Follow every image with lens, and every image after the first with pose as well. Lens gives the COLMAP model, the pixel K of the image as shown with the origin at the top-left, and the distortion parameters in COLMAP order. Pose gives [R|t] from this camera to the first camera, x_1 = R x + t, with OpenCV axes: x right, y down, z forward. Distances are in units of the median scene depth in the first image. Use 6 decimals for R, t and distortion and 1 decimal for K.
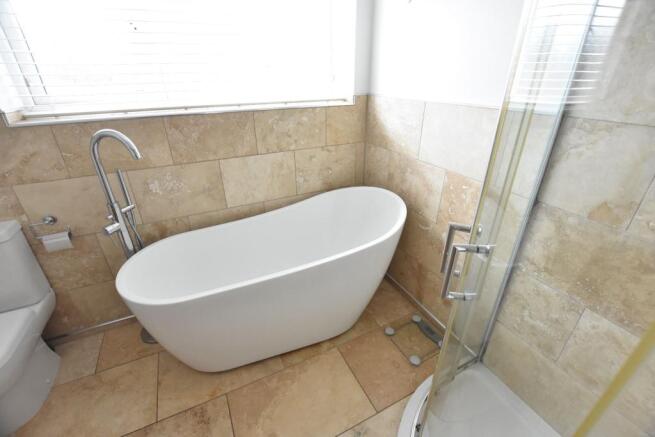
lens RADIAL K [[287.3, 0, 327.3], [0, 287.3, 219.0], [0, 0, 1]] dist [-0.026959, 0.003763]
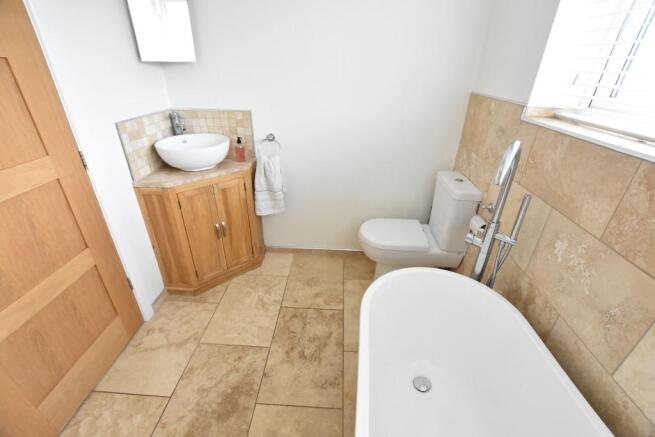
lens RADIAL K [[287.3, 0, 332.7], [0, 287.3, 221.2], [0, 0, 1]] dist [-0.026959, 0.003763]
pose [[-0.474770, 0.420102, -0.773375, 0.108531], [-0.416238, 0.667062, 0.617878, -0.310069], [0.775461, 0.615258, -0.141839, 0.599979]]
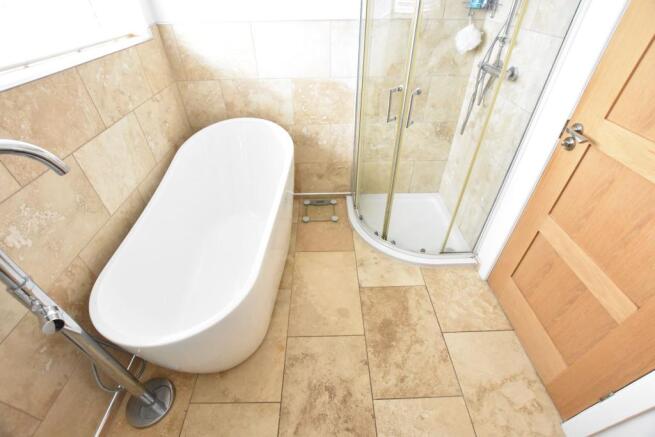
lens RADIAL K [[287.3, 0, 327.9], [0, 287.3, 219.4], [0, 0, 1]] dist [-0.026959, 0.003763]
pose [[0.428570, -0.578963, 0.693635, -0.648184], [0.417280, 0.807766, 0.416404, -0.106405], [-0.801377, 0.110982, 0.587774, 0.160612]]
